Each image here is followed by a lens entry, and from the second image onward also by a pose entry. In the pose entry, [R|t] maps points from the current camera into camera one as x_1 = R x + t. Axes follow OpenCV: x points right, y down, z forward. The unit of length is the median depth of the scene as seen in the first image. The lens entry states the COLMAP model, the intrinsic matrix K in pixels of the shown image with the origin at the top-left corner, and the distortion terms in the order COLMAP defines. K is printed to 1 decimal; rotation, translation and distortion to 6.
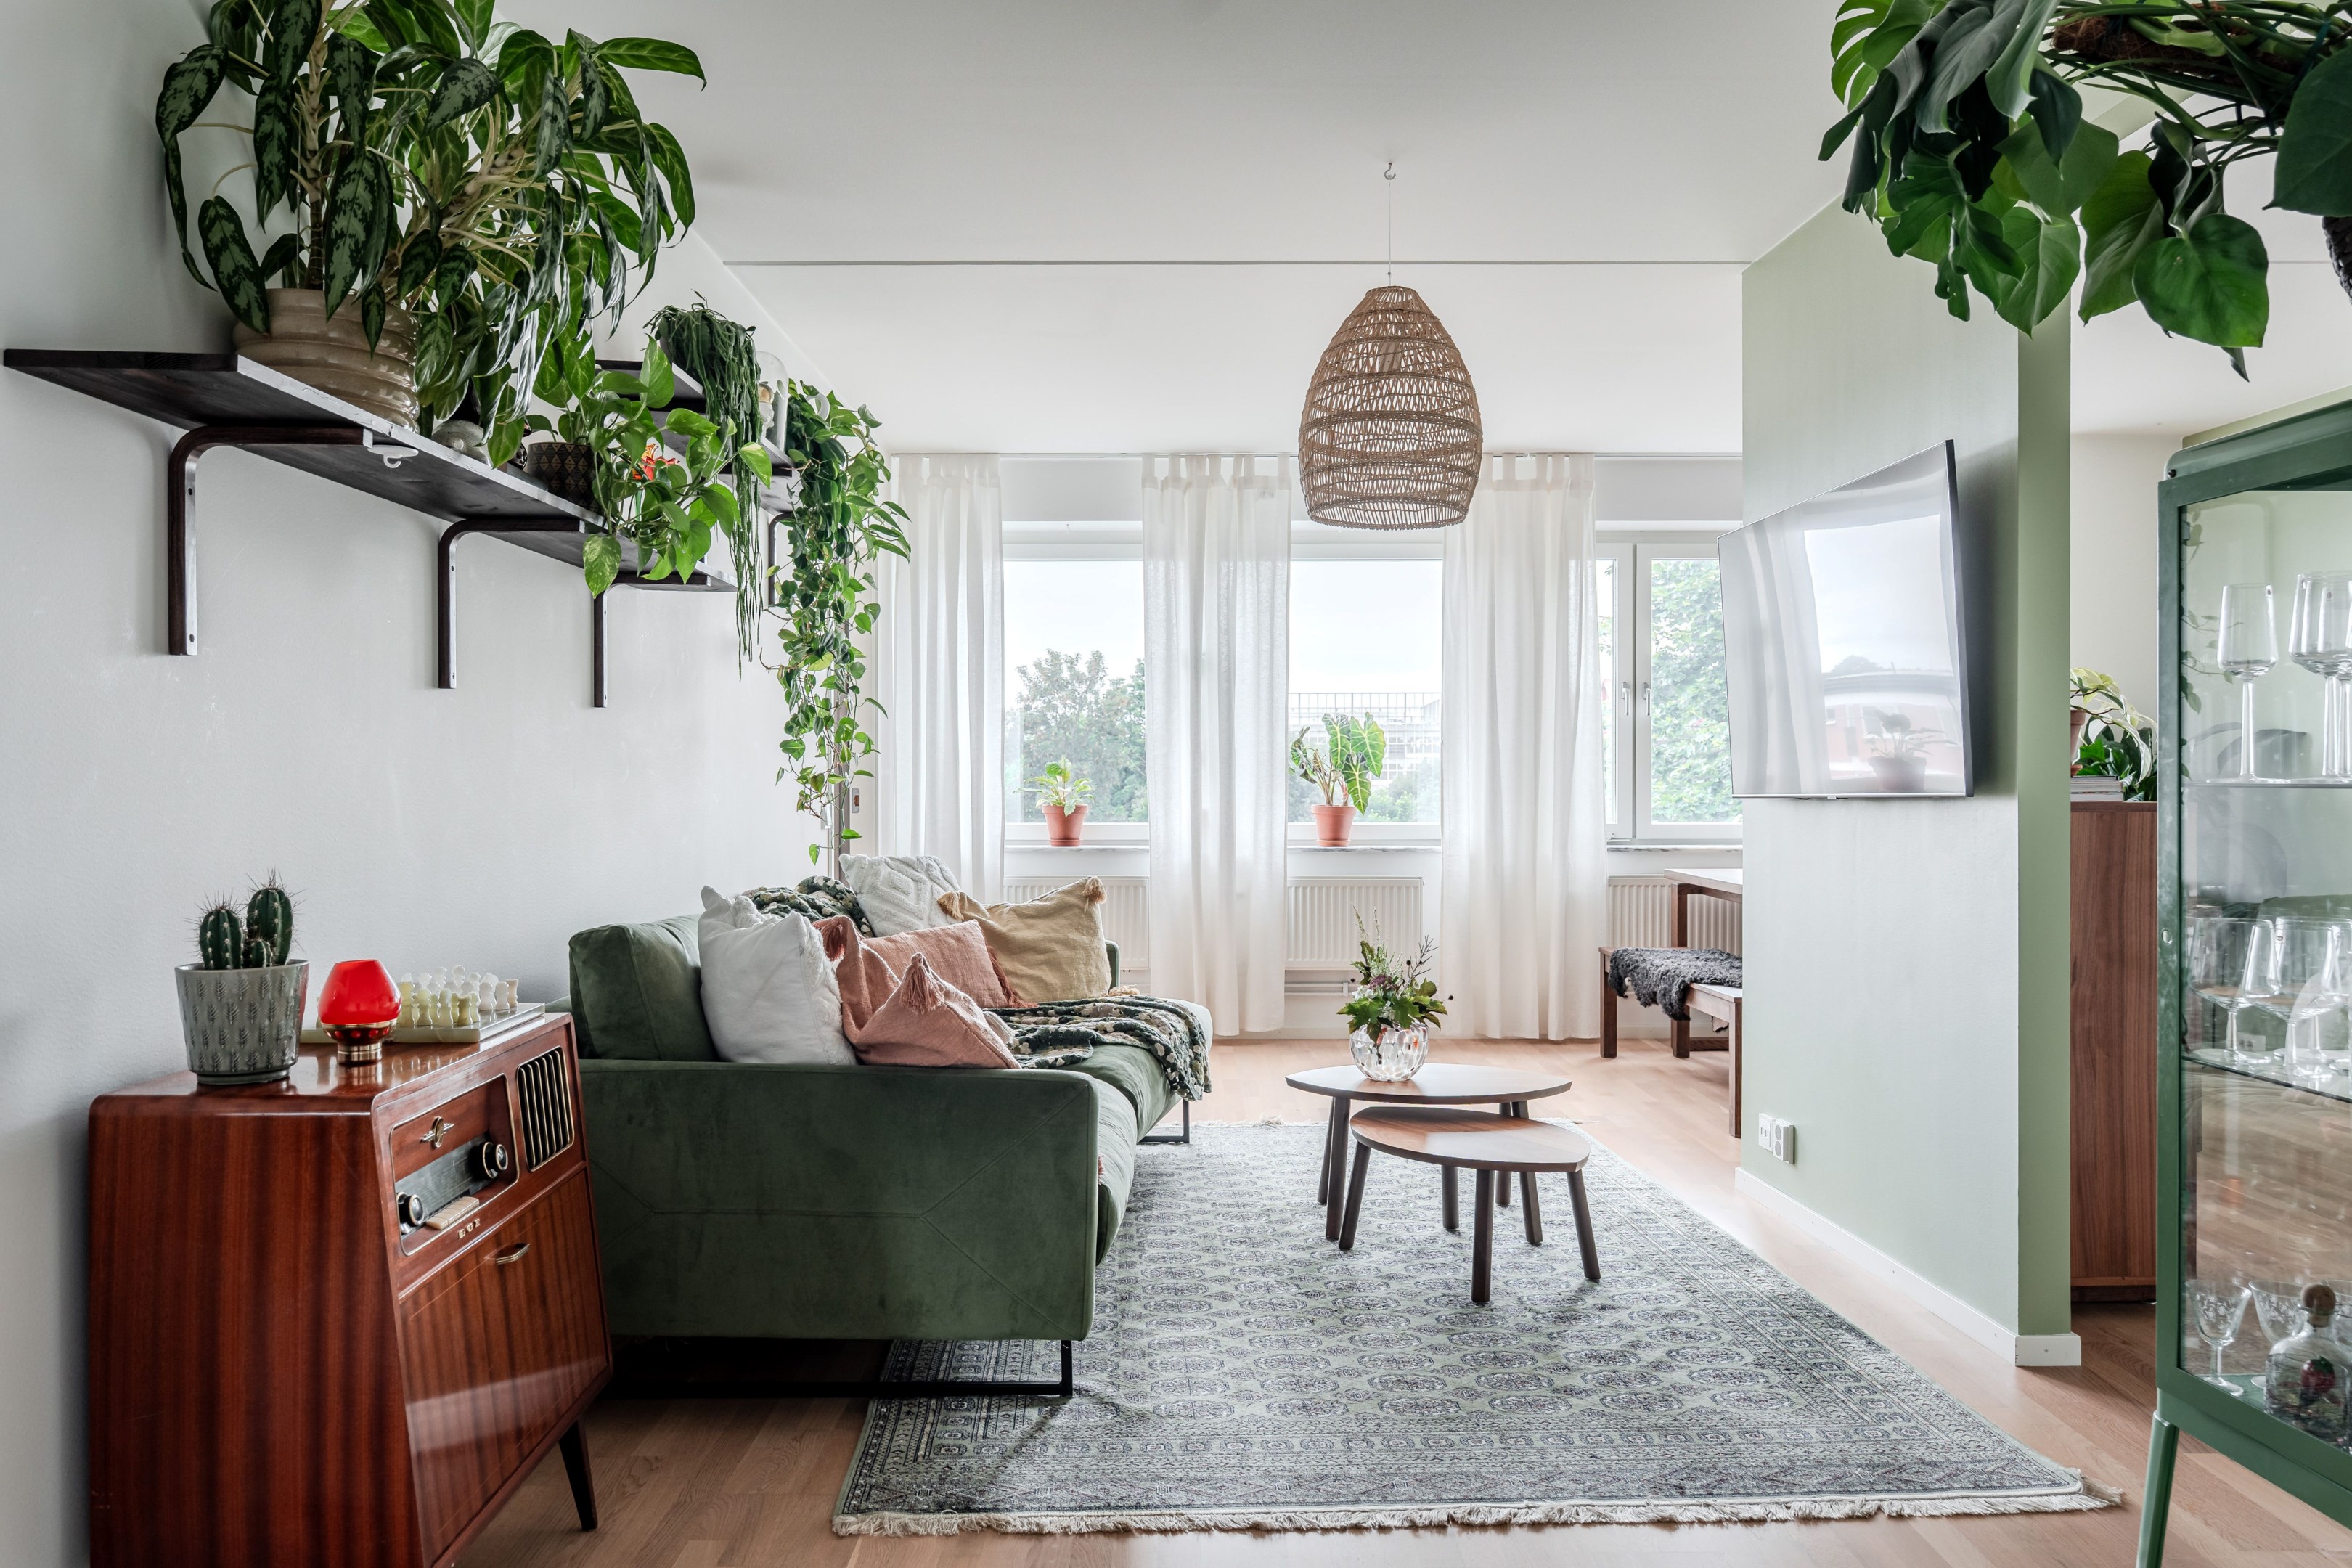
lens RADIAL K [[1707.9, 0, 1161.4], [0, 1707.9, 785.6], [0, 0, 1]] dist [-0.012400, 0.002635]
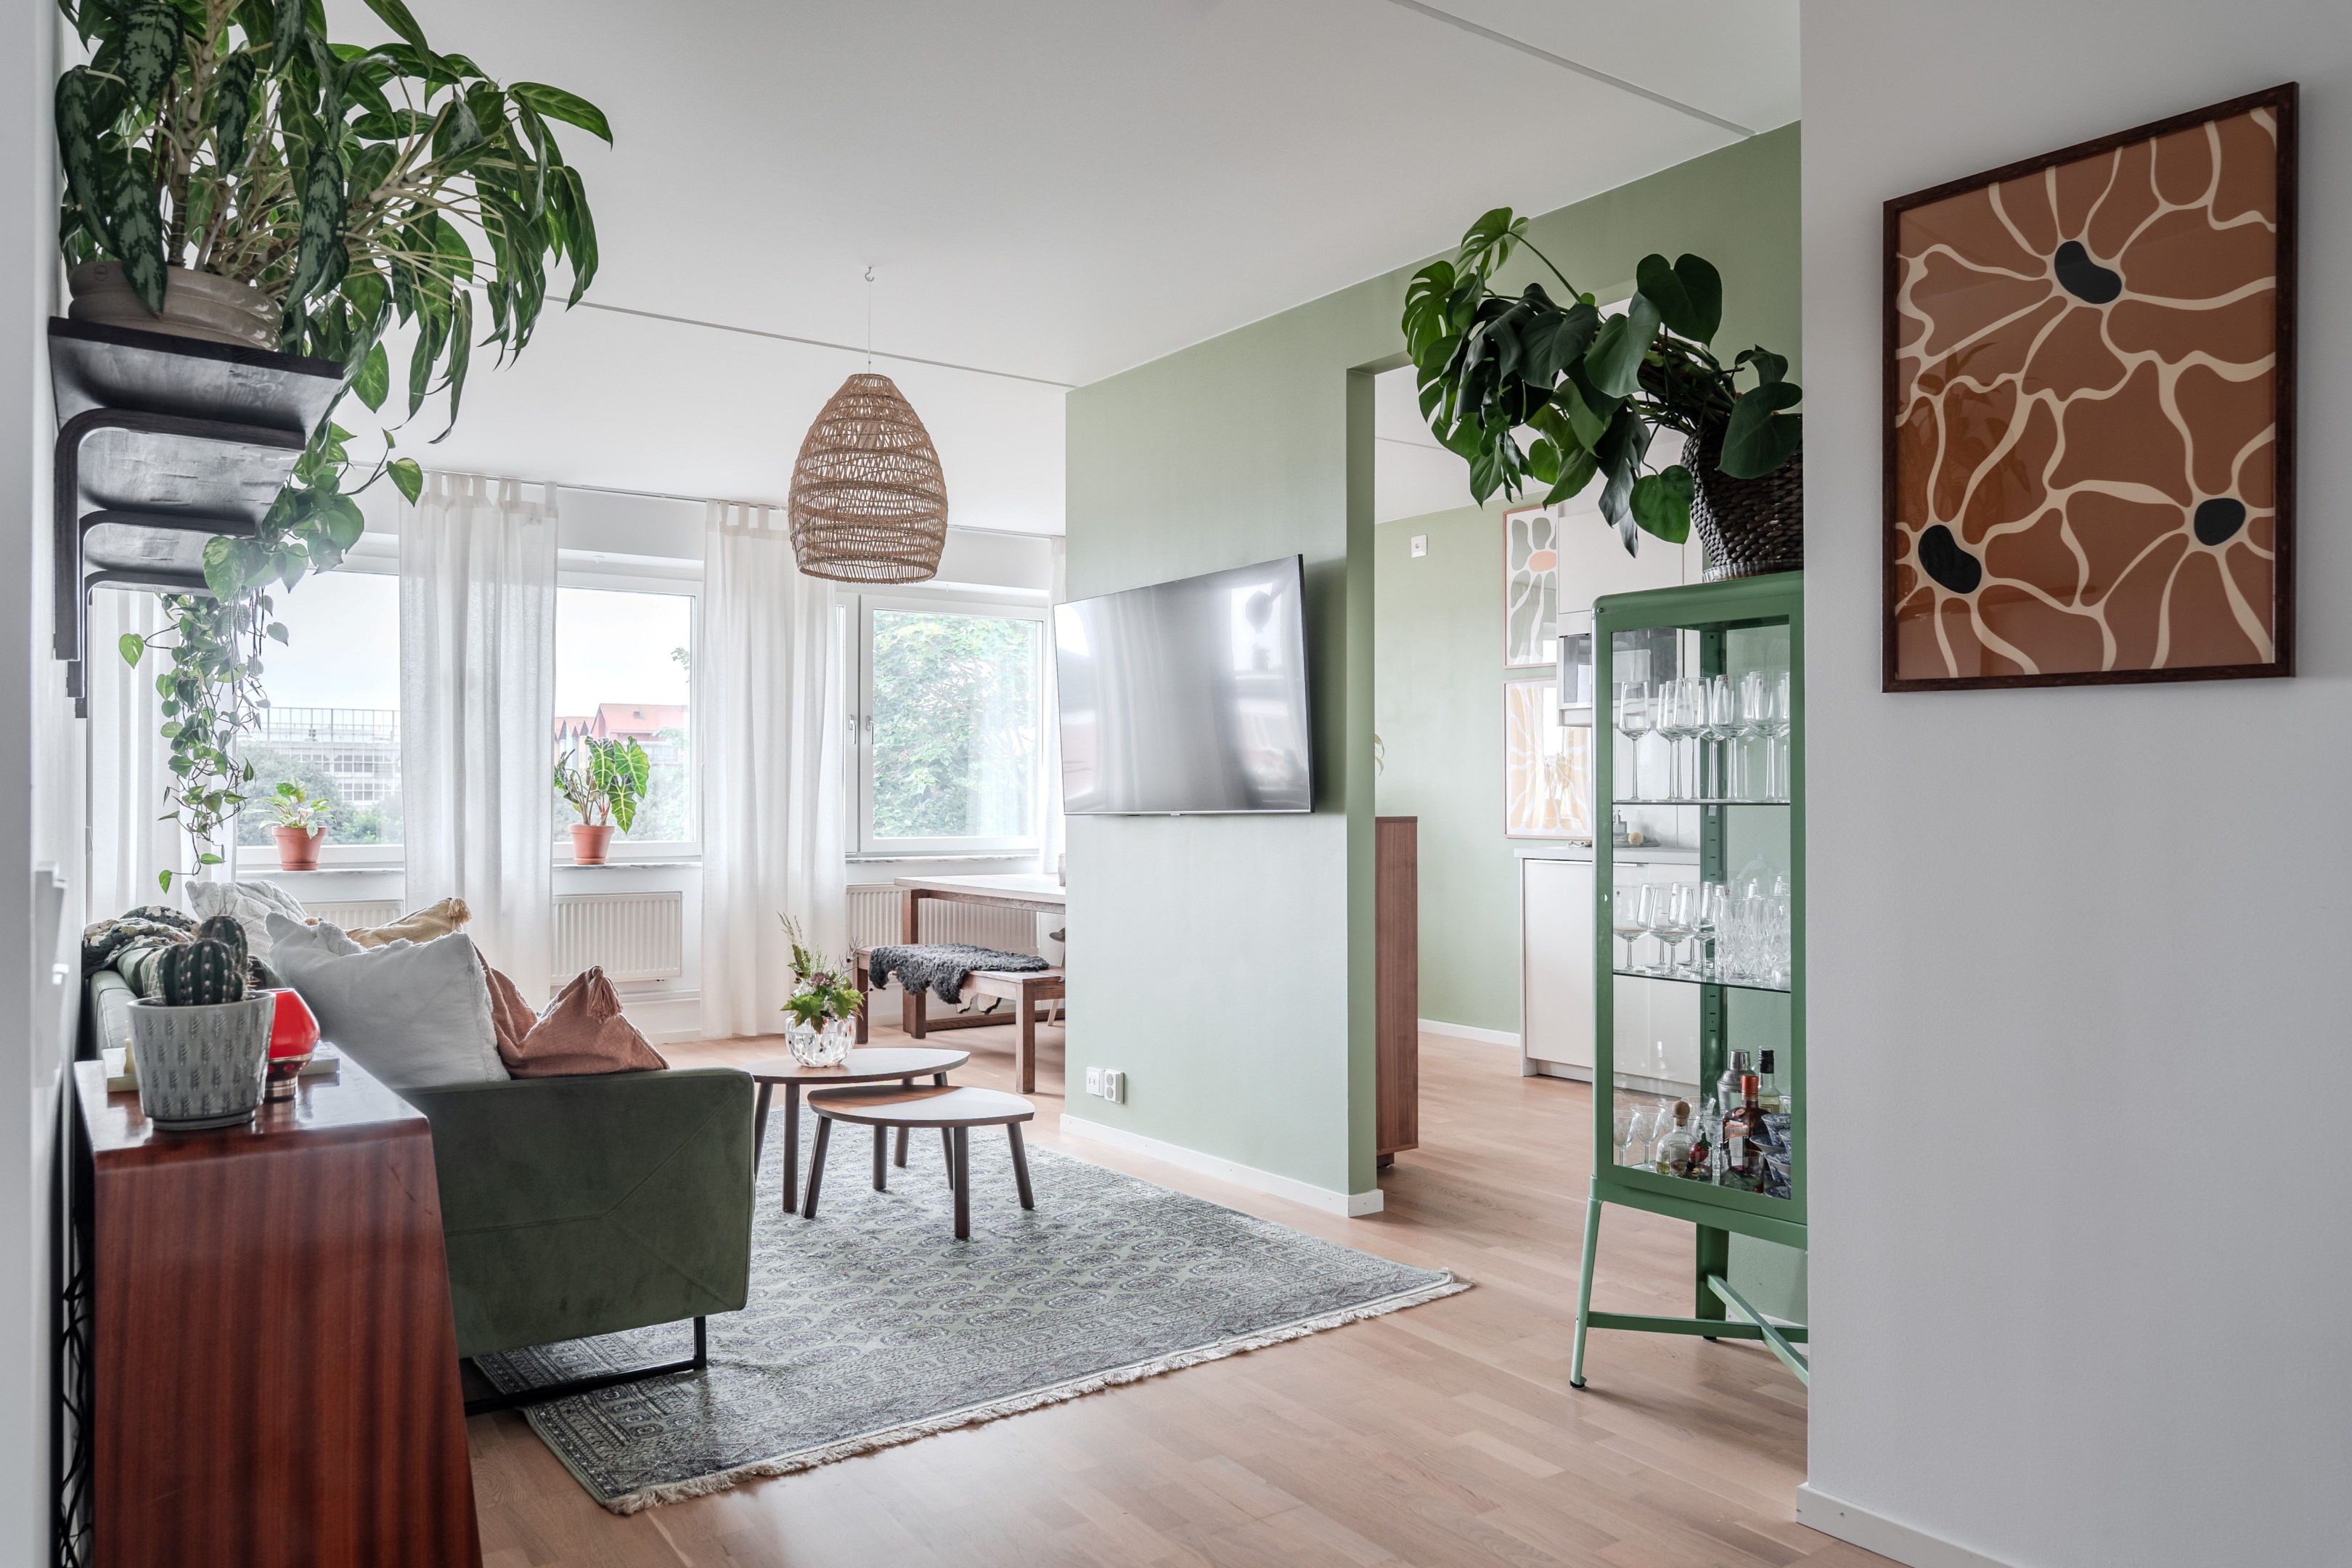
lens RADIAL K [[1607.2, 0, 1178.2], [0, 1607.2, 793.2], [0, 0, 1]] dist [-0.015976, 0.004306]
pose [[0.820650, 0.003427, 0.571420, -0.348629], [0.001026, 0.999972, -0.007471, -0.000101], [-0.571430, 0.006717, 0.820623, -0.010820]]
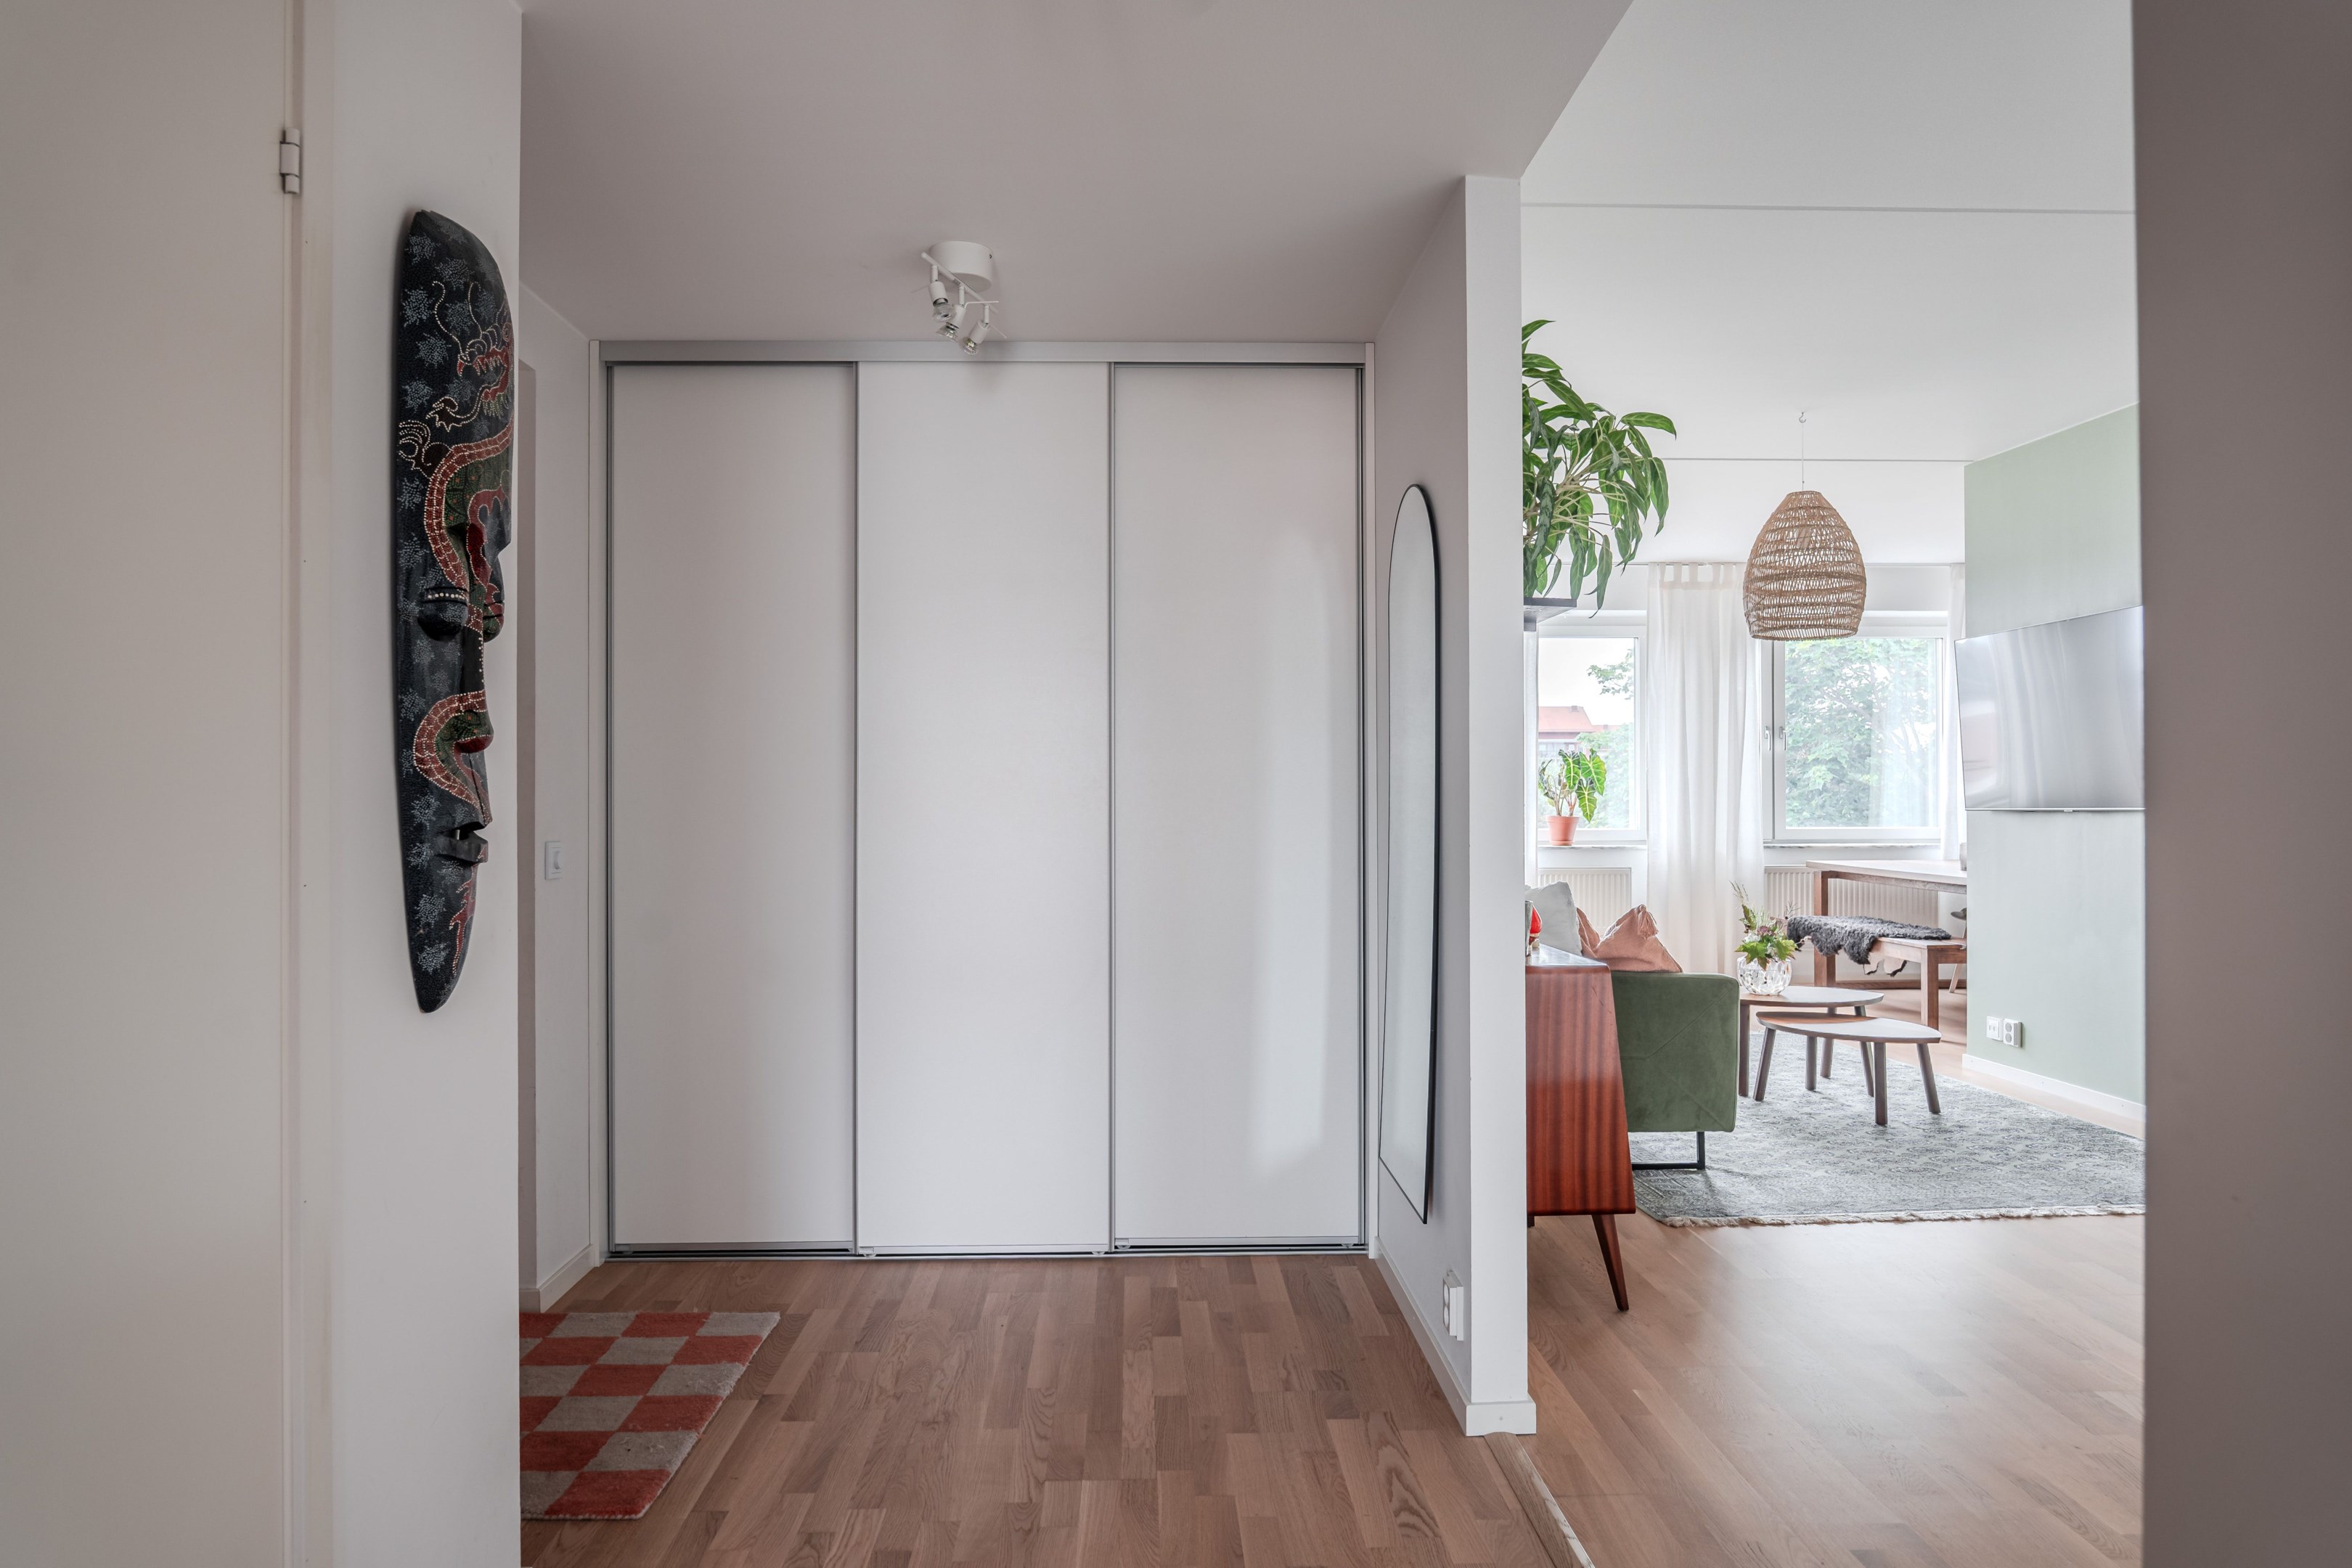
lens RADIAL K [[1483.0, 0, 1170.5], [0, 1483.0, 785.7], [0, 0, 1]] dist [-0.003886, 0.002849]
pose [[0.998956, -0.001395, 0.045656, -0.575166], [0.001762, 0.999966, -0.008000, -0.007875], [-0.045643, 0.008072, 0.998925, -0.389381]]
